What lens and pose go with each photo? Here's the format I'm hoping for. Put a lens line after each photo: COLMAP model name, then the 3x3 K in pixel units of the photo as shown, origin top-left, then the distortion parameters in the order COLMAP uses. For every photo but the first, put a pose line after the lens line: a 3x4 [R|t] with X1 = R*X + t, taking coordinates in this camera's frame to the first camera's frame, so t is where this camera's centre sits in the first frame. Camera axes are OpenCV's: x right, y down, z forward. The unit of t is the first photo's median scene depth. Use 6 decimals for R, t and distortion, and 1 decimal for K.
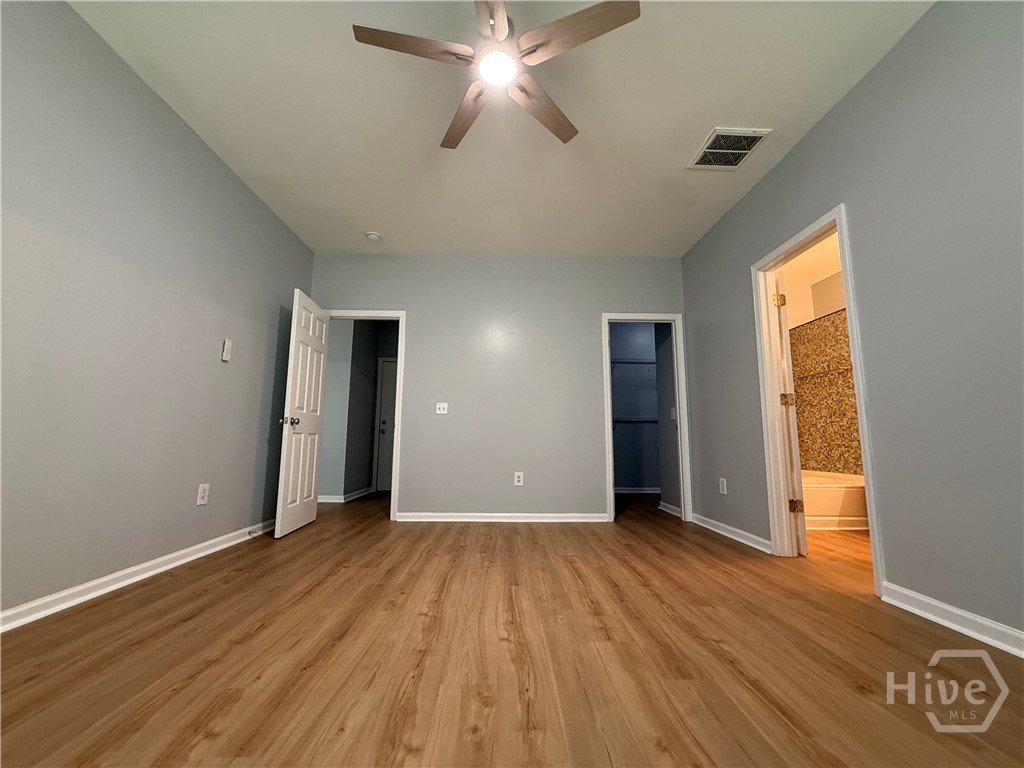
lens RADIAL K [[405.3, 0, 510.7], [0, 405.3, 390.4], [0, 0, 1]] dist [-0.001288, 0.000237]
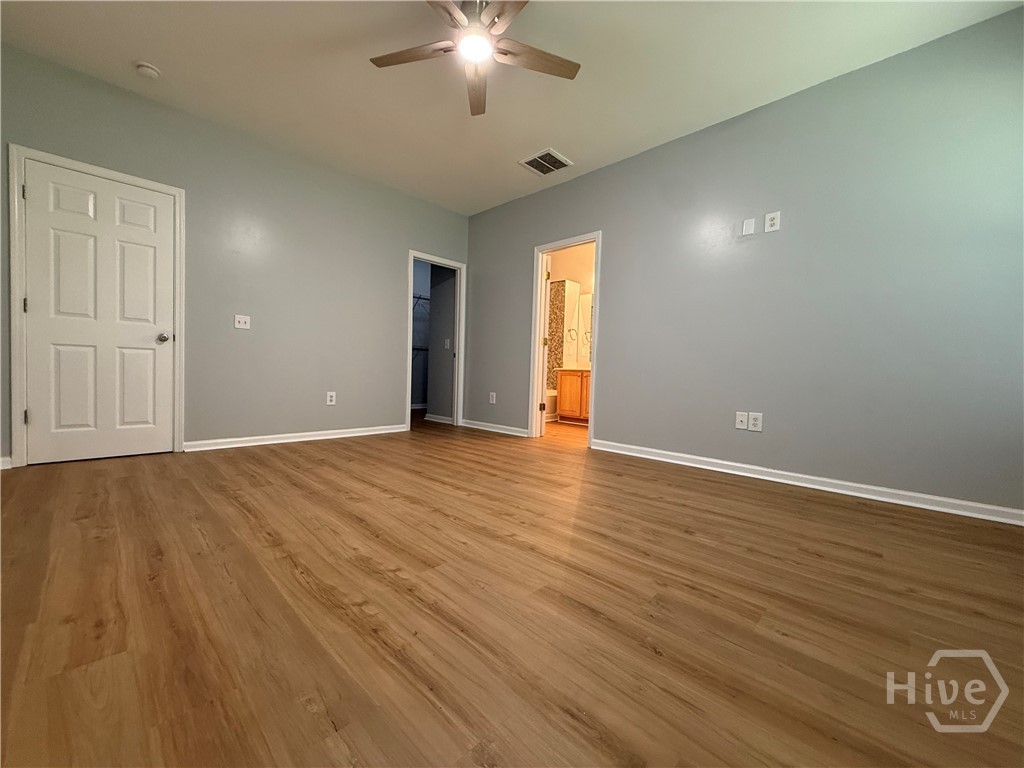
lens RADIAL K [[405.3, 0, 505.5], [0, 405.3, 390.4], [0, 0, 1]] dist [-0.001288, 0.000237]
pose [[0.721089, -0.017467, 0.692623, -0.791876], [-0.109900, 0.984142, 0.139236, 0.010897], [-0.684071, -0.176520, 0.707734, -0.066917]]
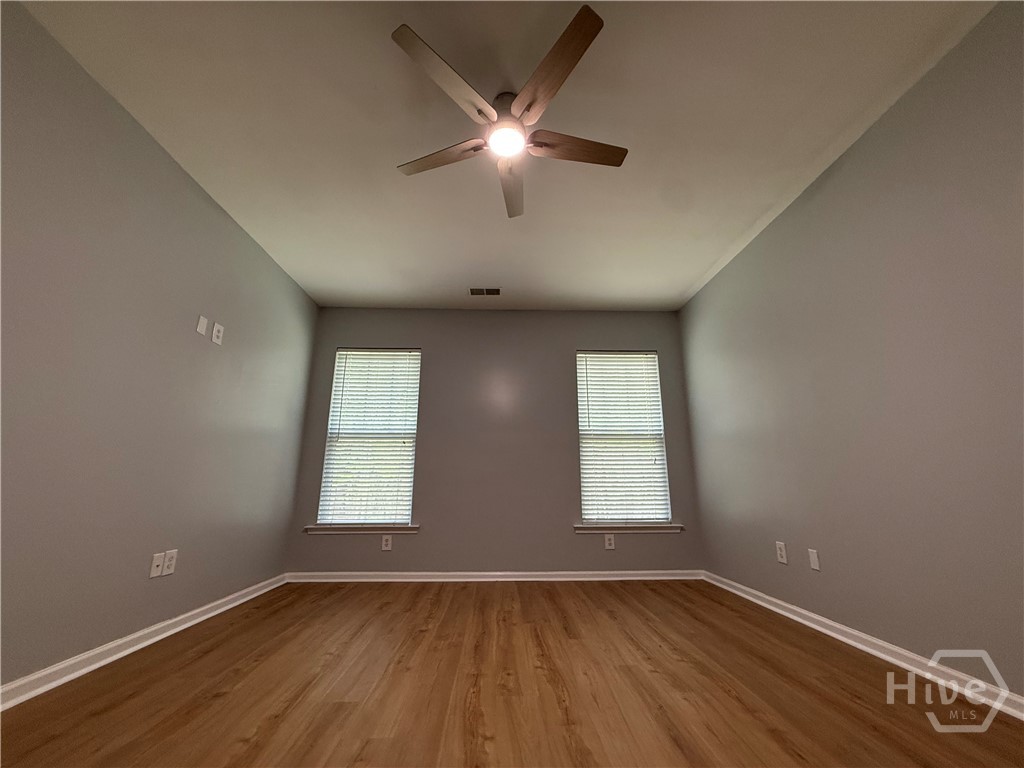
lens RADIAL K [[405.3, 0, 512.0], [0, 405.3, 379.3], [0, 0, 1]] dist [-0.001288, 0.000237]
pose [[-0.999865, -0.011503, -0.011709, -0.039352], [-0.006315, 0.928021, -0.372475, 0.179983], [0.015151, -0.372351, -0.927968, 1.766738]]
